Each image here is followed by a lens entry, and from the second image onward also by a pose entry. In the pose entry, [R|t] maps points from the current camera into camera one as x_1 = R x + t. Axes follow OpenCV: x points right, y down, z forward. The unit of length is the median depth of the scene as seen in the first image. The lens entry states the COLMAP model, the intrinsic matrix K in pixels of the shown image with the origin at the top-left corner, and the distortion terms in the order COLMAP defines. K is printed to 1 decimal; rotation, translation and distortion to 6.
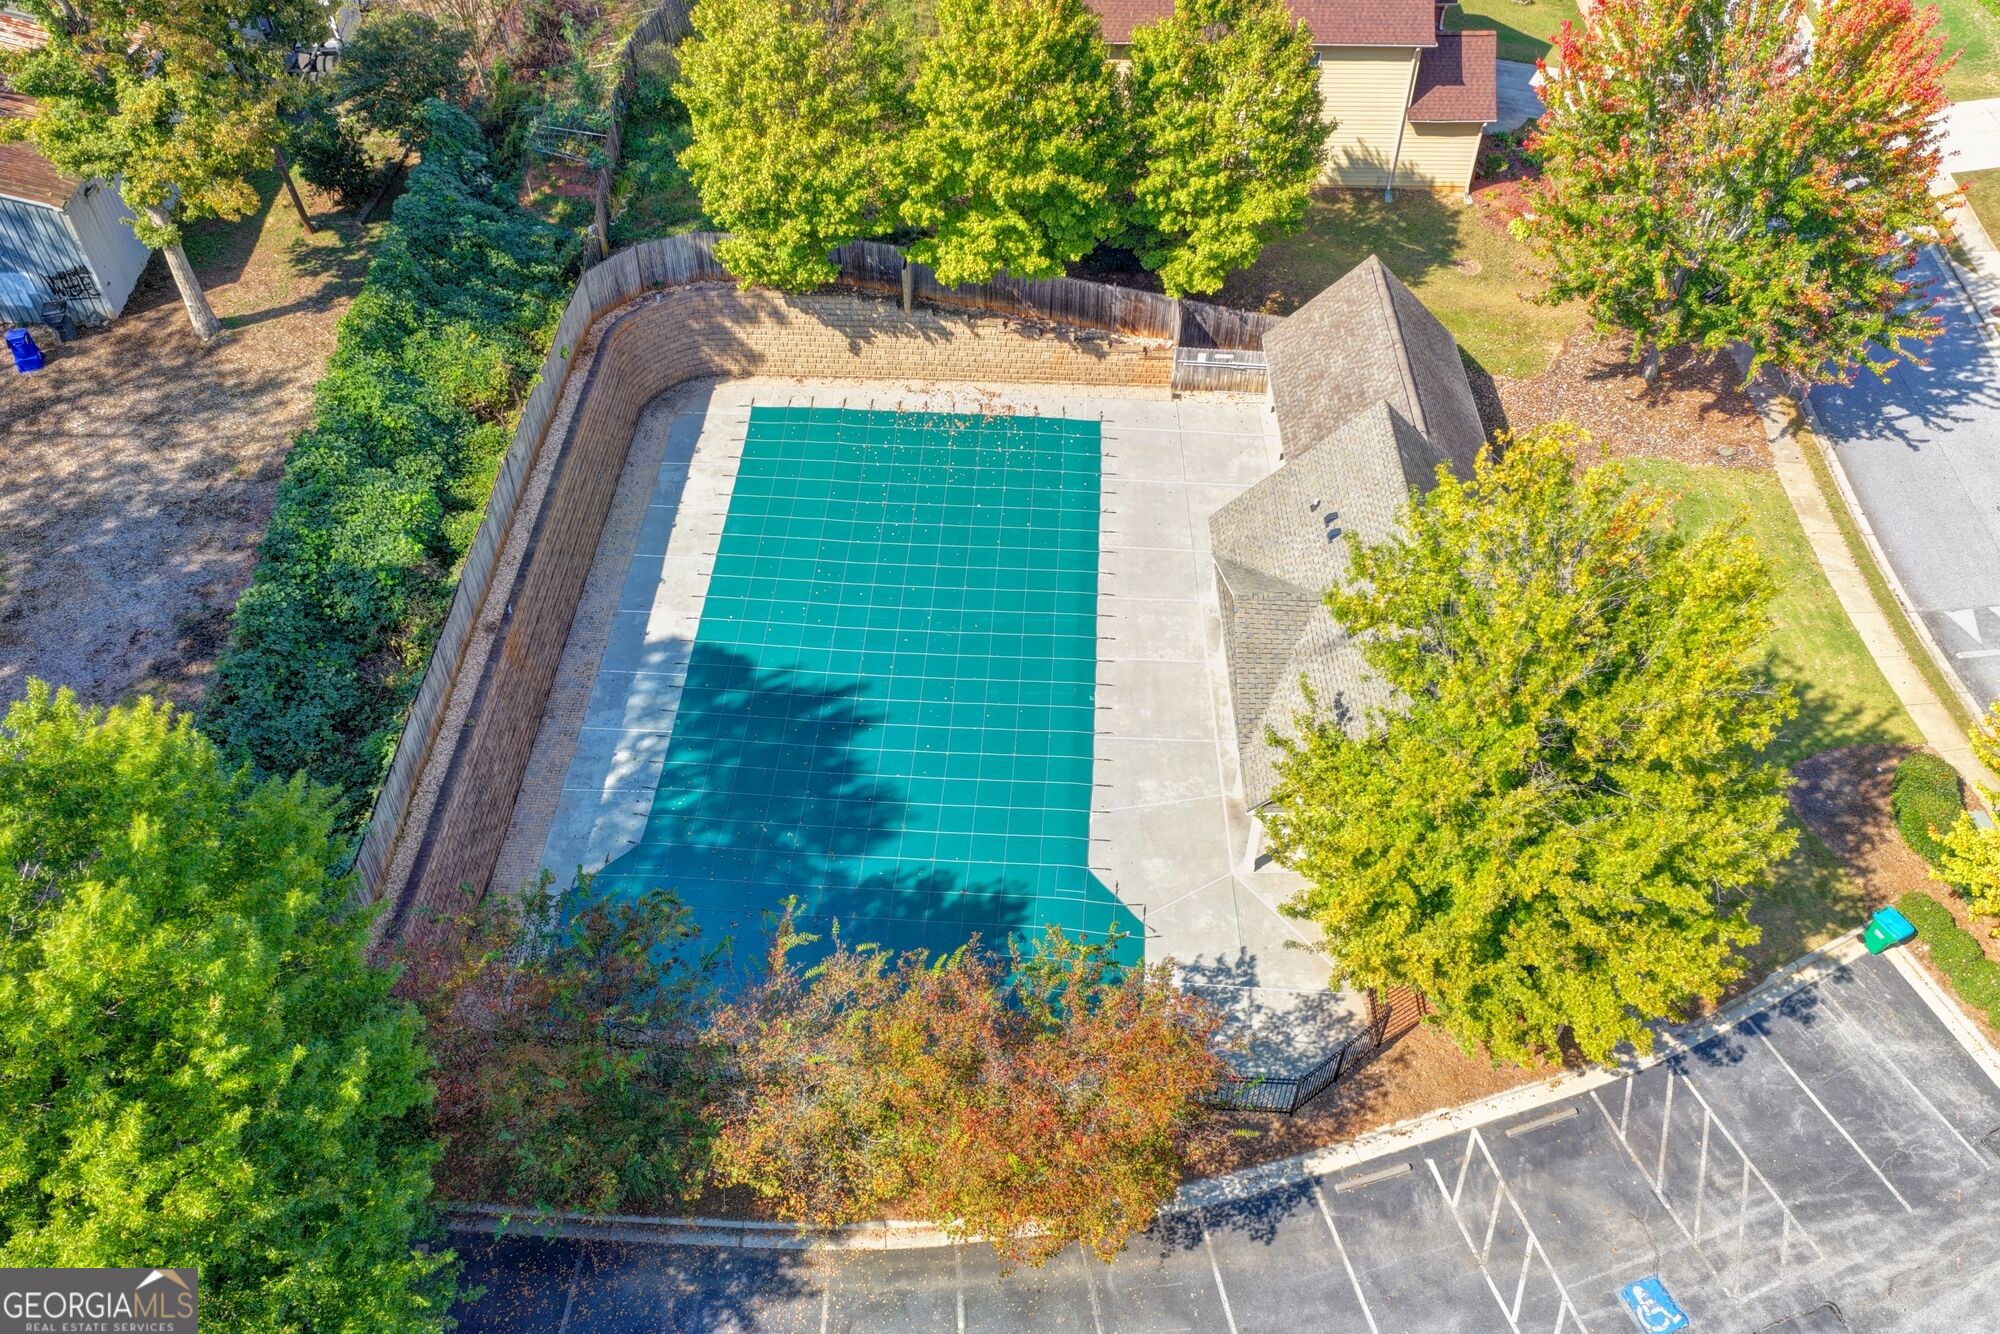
lens RADIAL K [[1638.8, 0, 1000.0], [0, 1638.8, 667.0], [0, 0, 1]] dist [0.003503, 0.007480]
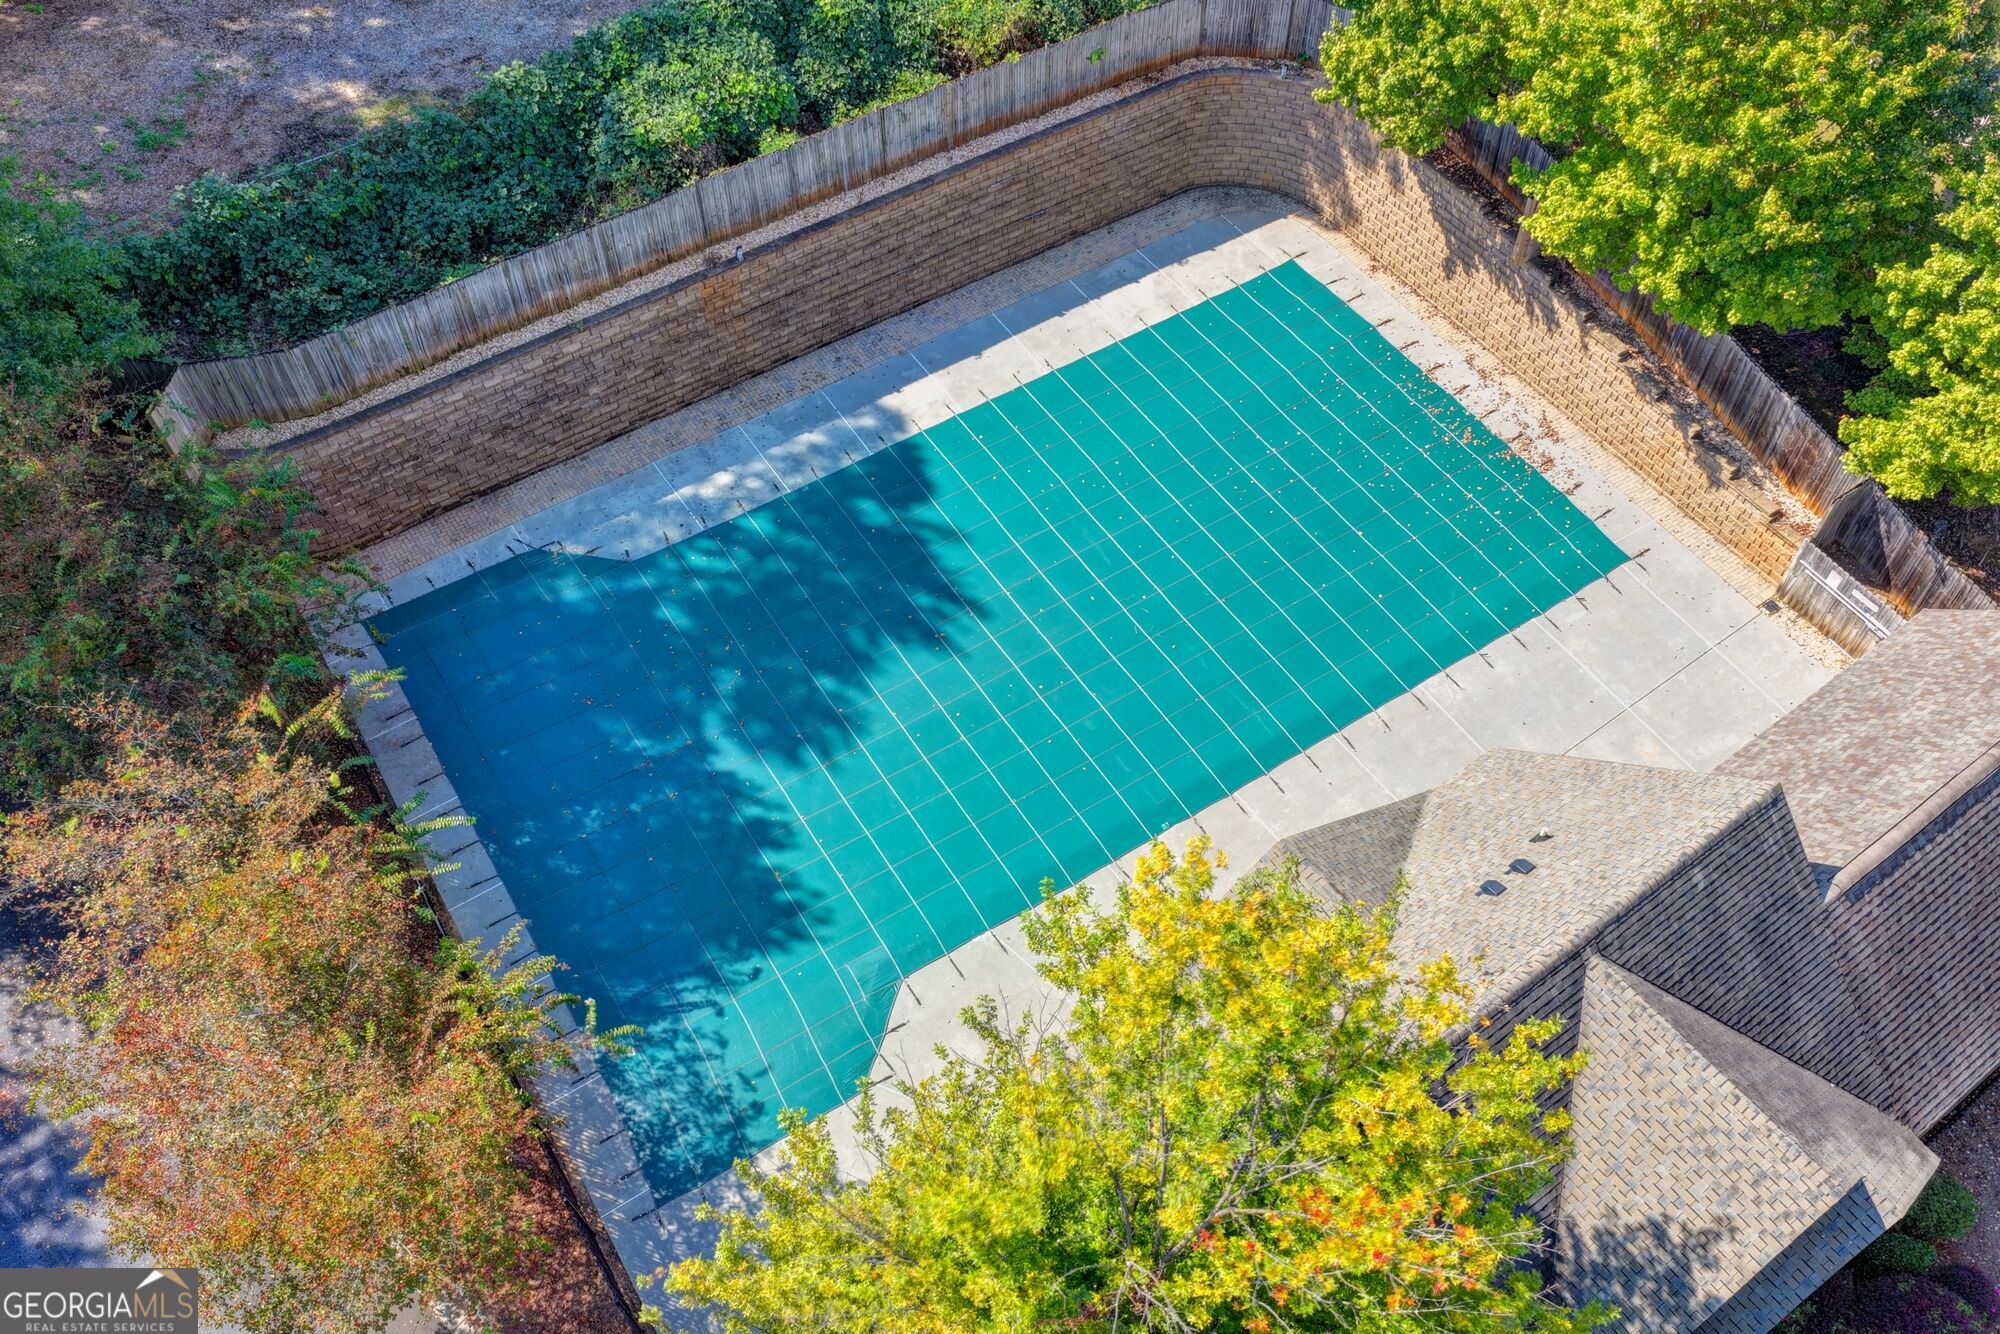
lens RADIAL K [[1615.3, 0, 997.0], [0, 1615.3, 692.7], [0, 0, 1]] dist [-0.010636, 0.001356]
pose [[0.582989, 0.653088, -0.483322, 0.259103], [-0.583813, 0.750444, 0.309833, -0.162015], [0.565054, 0.101540, 0.818782, 0.343497]]
